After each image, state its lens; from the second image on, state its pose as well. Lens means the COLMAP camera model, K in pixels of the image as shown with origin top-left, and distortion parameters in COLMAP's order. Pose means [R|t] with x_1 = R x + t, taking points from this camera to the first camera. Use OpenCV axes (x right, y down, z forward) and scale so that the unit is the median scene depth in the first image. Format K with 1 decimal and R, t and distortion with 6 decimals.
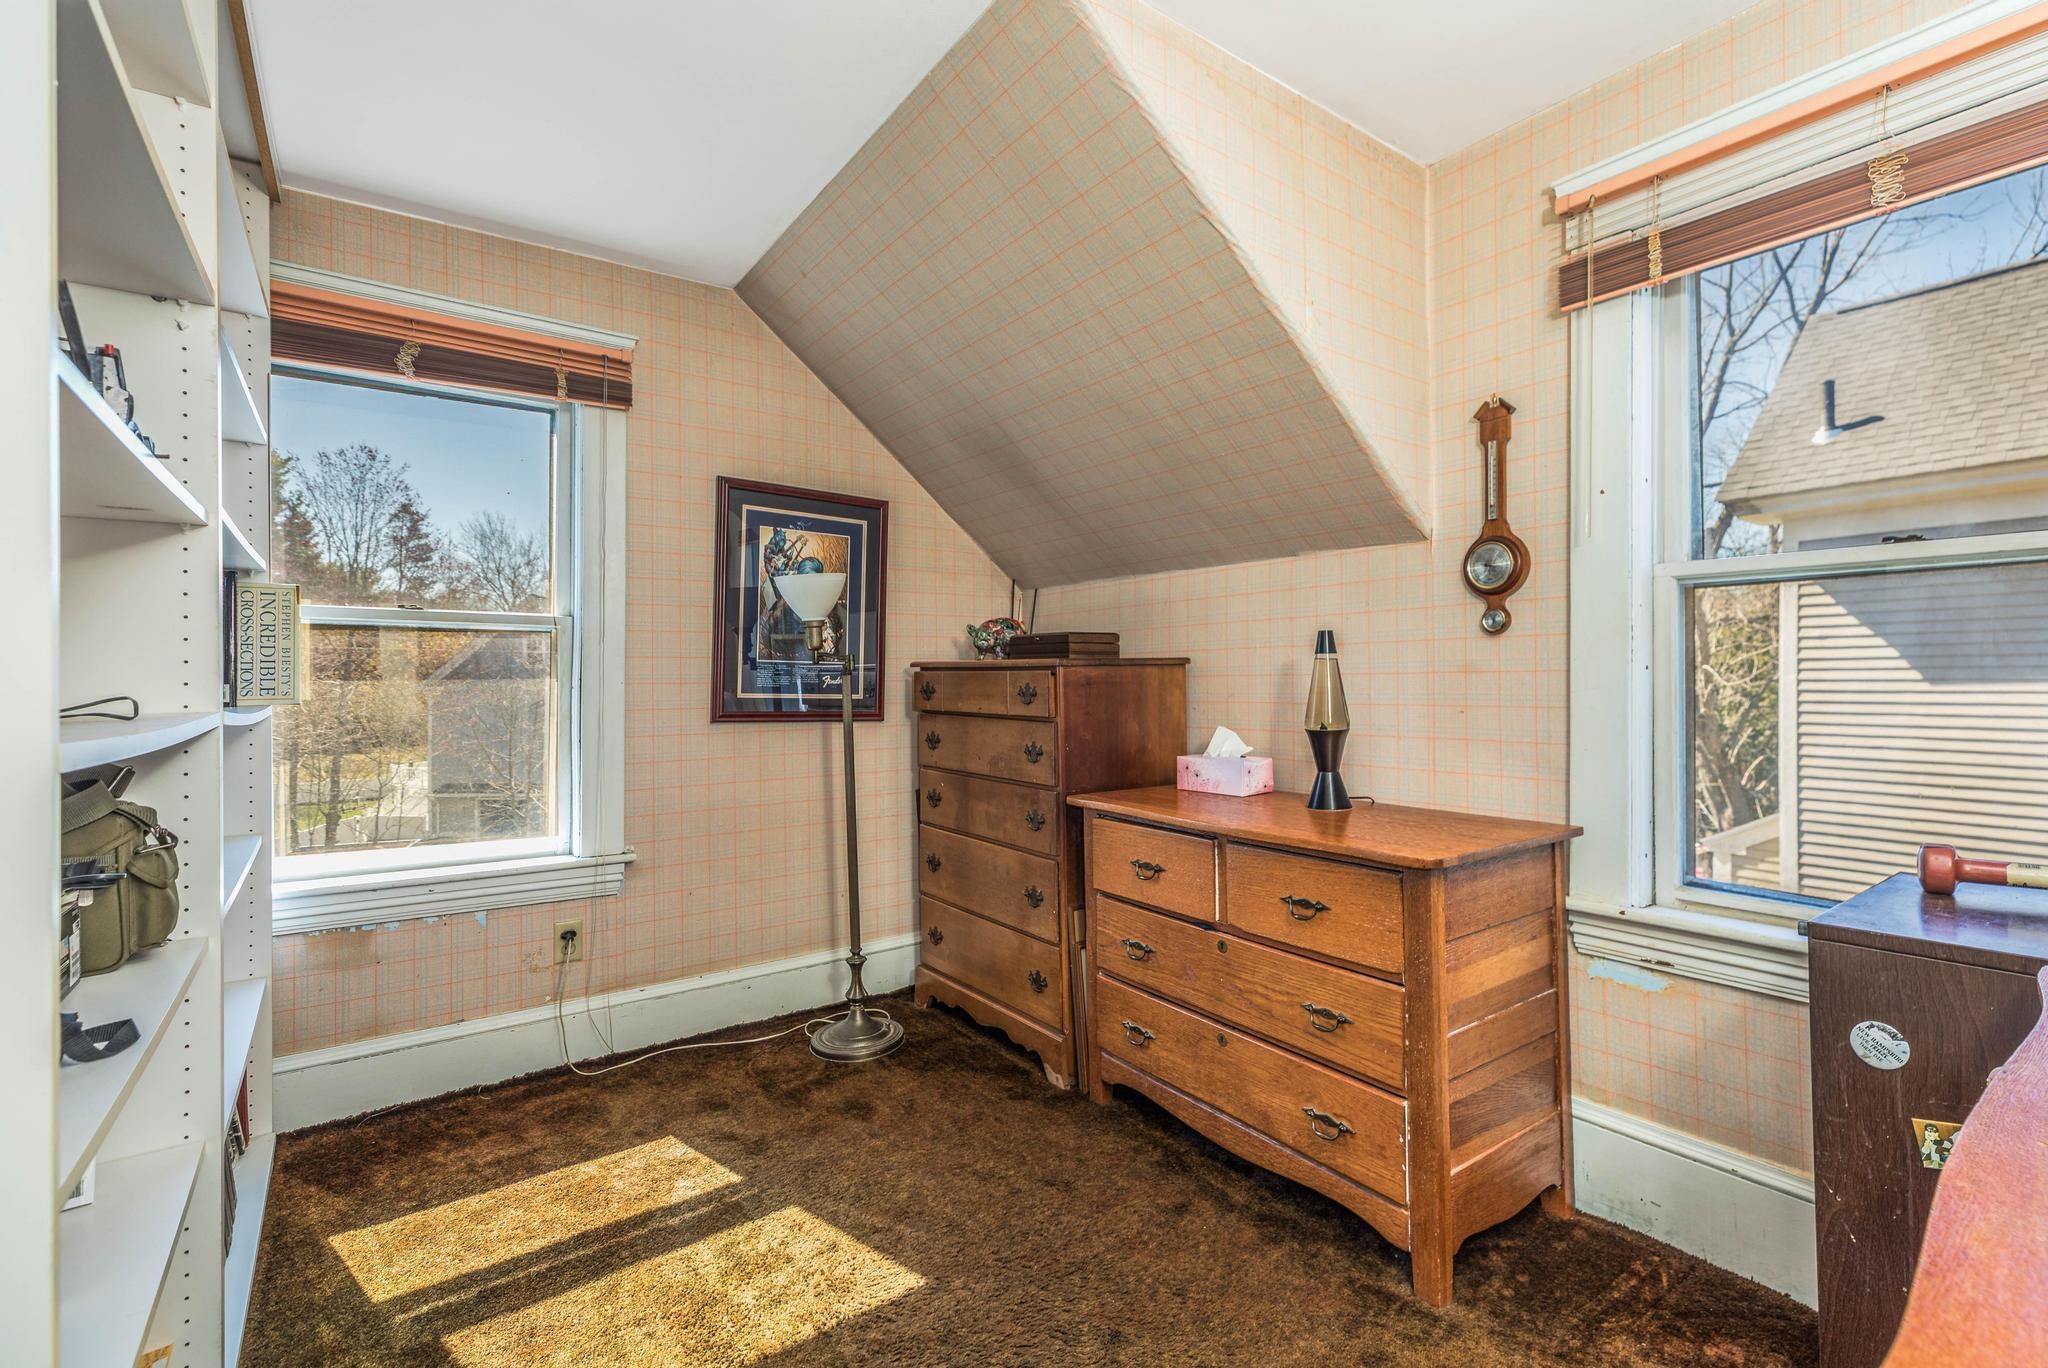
lens RADIAL K [[934.6, 0, 1038.2], [0, 934.6, 674.9], [0, 0, 1]] dist [0.005479, 0.000080]
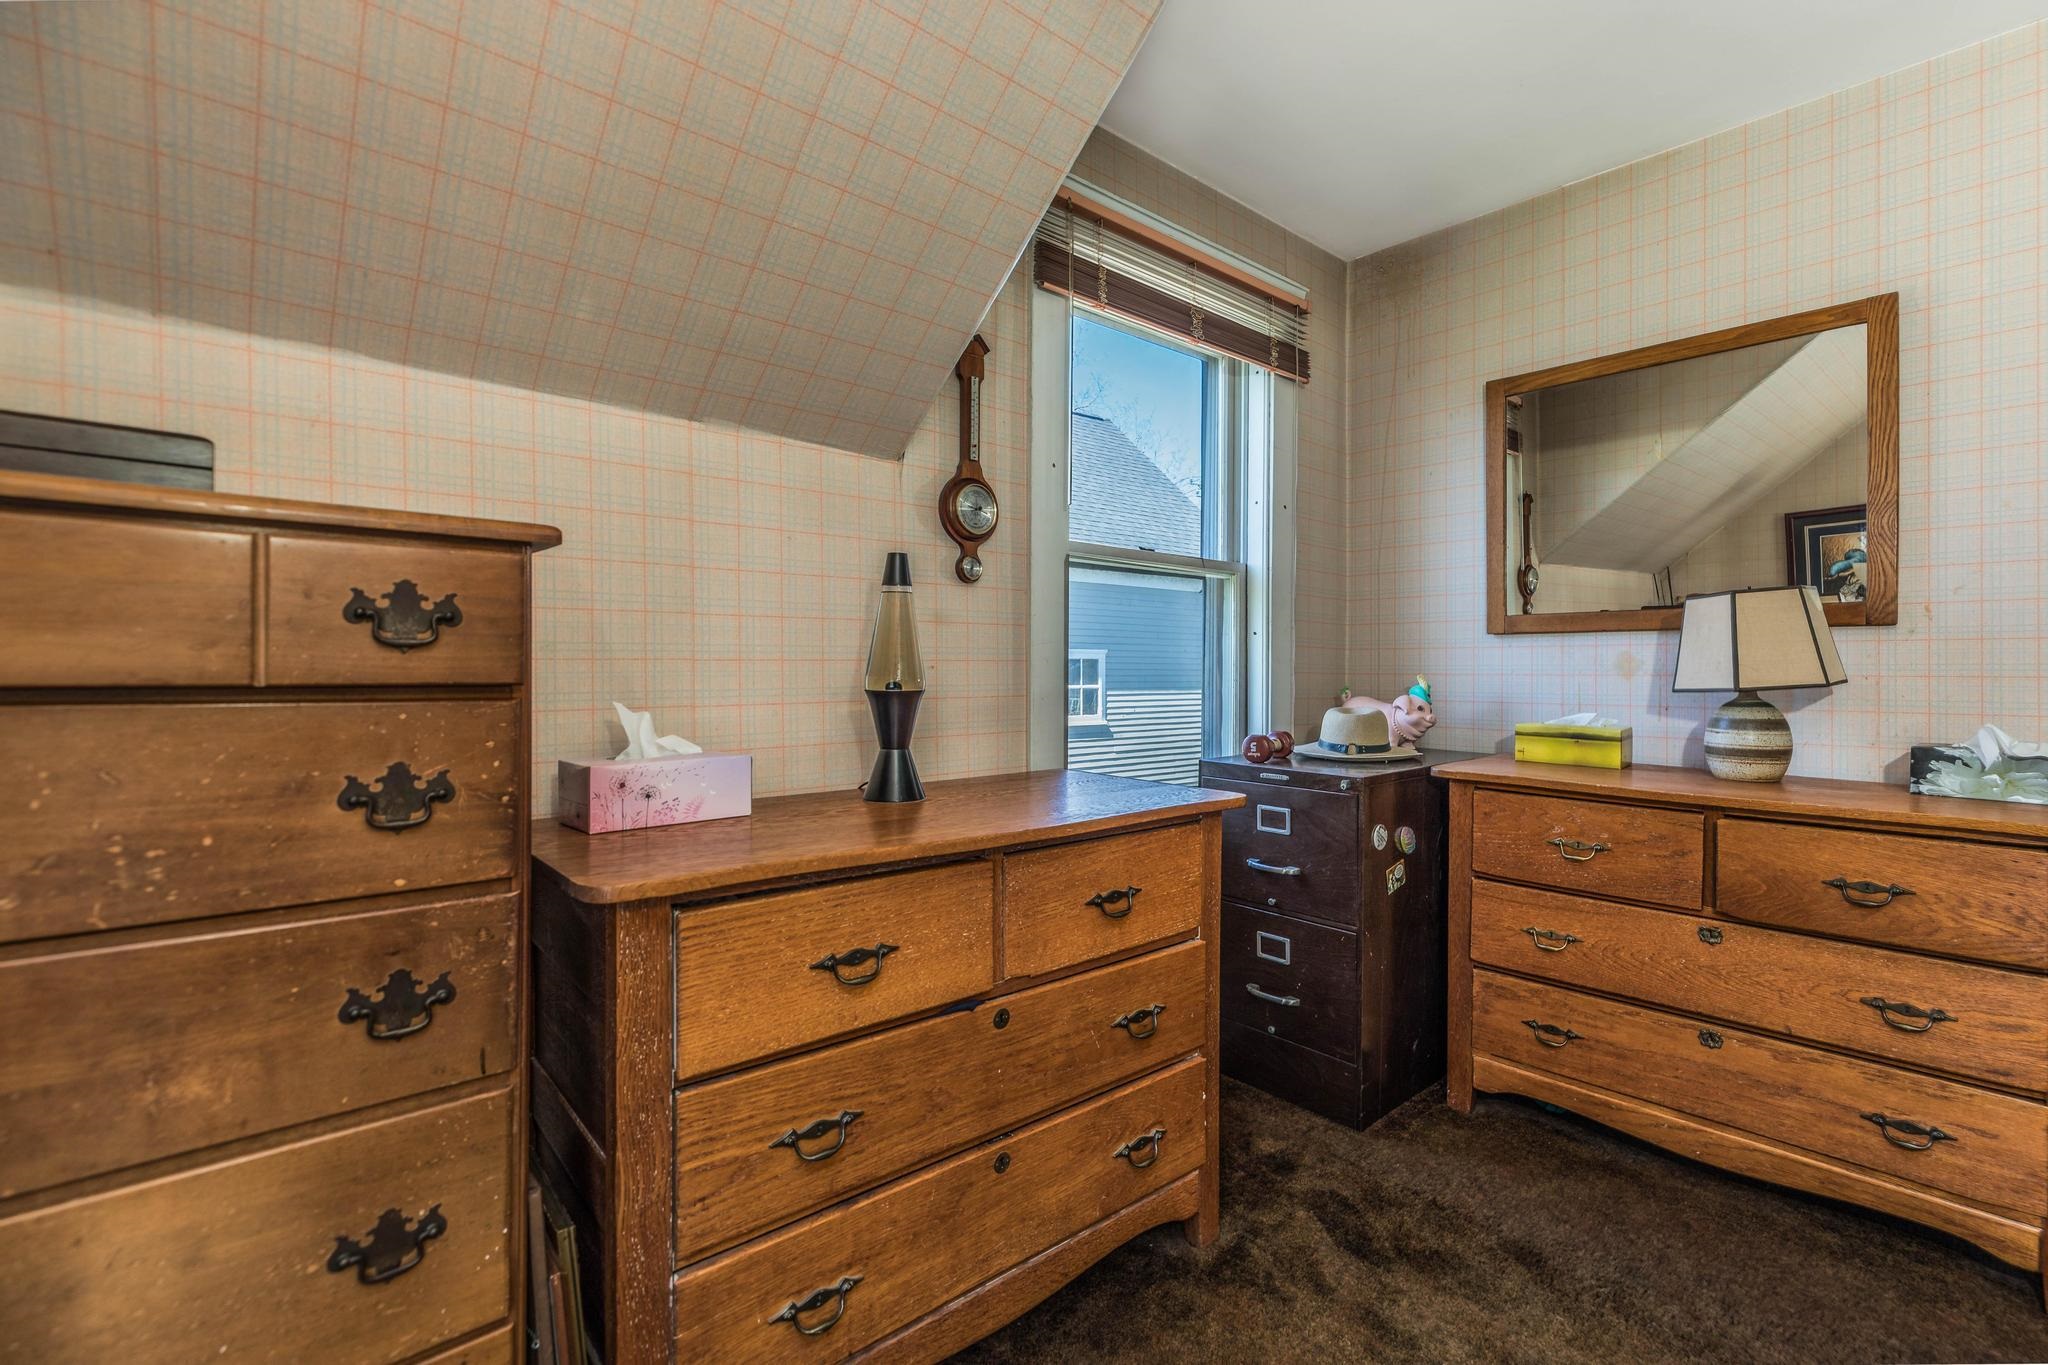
lens RADIAL K [[934.6, 0, 1037.6], [0, 934.6, 683.8], [0, 0, 1]] dist [0.005479, 0.000080]
pose [[-0.103875, -0.000567, 0.994590, -0.418657], [0.004185, 0.999991, 0.001007, 0.052505], [-0.994582, 0.004267, -0.103872, 0.965511]]
